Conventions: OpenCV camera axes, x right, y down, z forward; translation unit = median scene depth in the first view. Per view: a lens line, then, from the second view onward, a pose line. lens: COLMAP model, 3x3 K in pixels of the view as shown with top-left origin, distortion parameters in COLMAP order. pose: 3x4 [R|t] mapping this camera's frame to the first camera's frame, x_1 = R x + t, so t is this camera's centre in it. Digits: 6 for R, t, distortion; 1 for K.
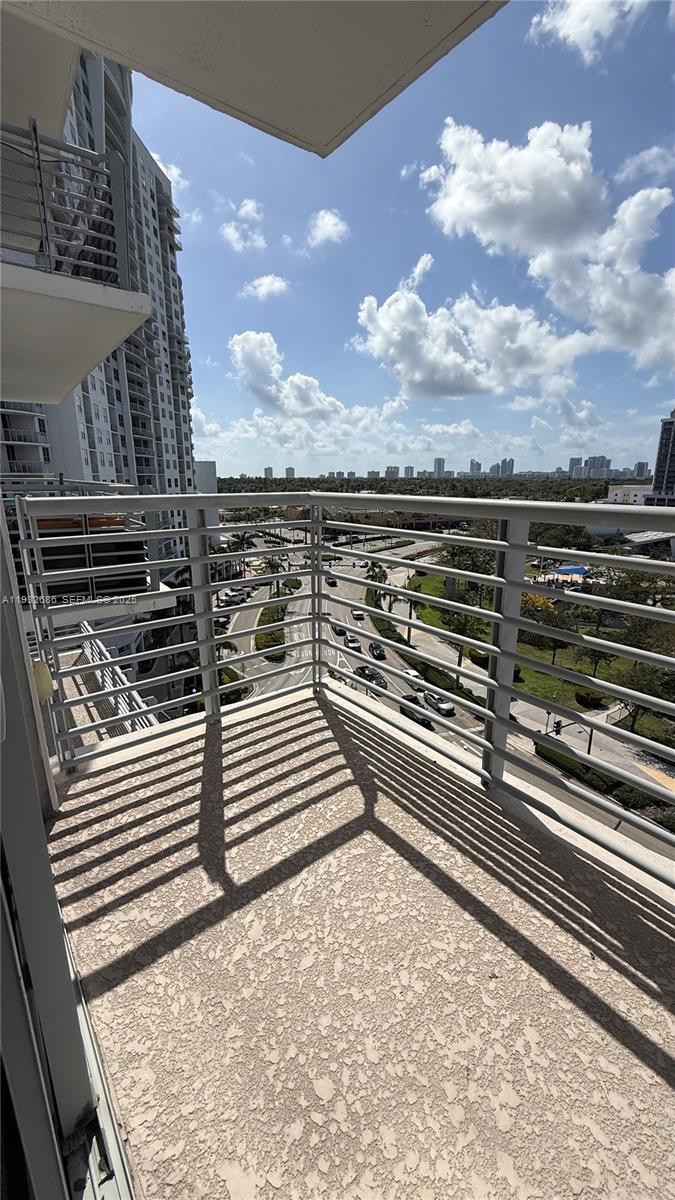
lens RADIAL K [[482.4, 0, 337.4], [0, 482.4, 599.0], [0, 0, 1]] dist [-0.000384, -0.000008]
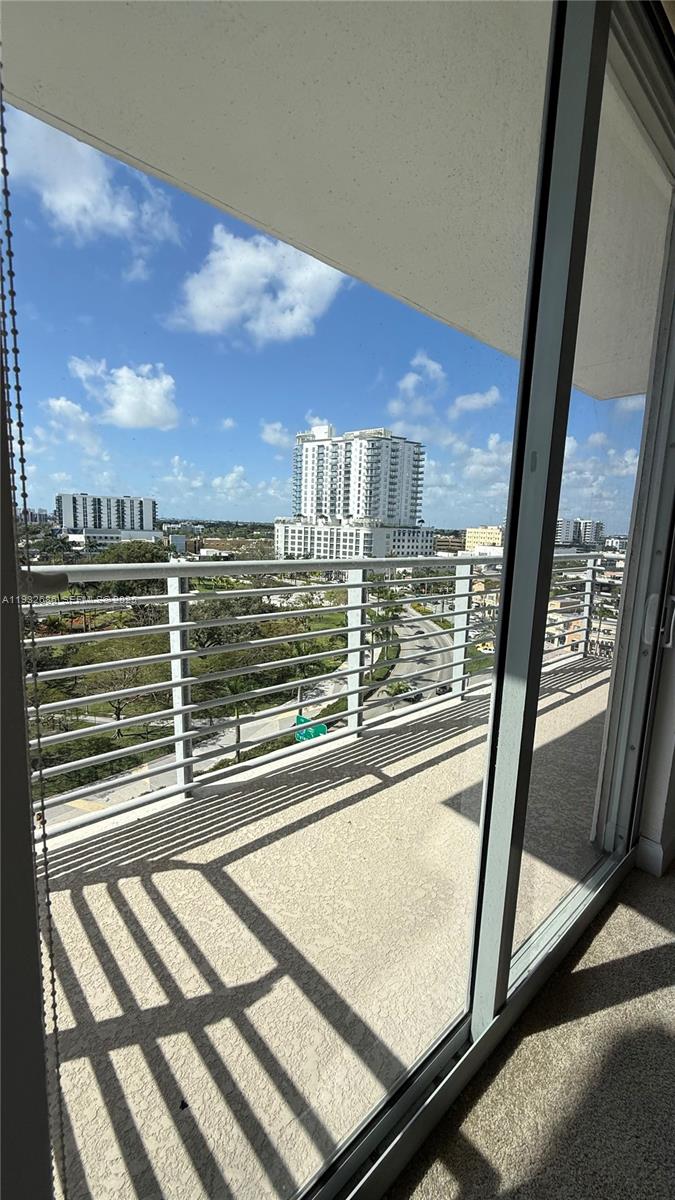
lens RADIAL K [[482.4, 0, 335.8], [0, 482.4, 600.0], [0, 0, 1]] dist [-0.000384, -0.000008]
pose [[-0.069247, -0.150196, 0.986228, -1.001244], [0.205153, 0.965327, 0.161417, -0.247003], [-0.976277, 0.213505, -0.036033, 0.700724]]
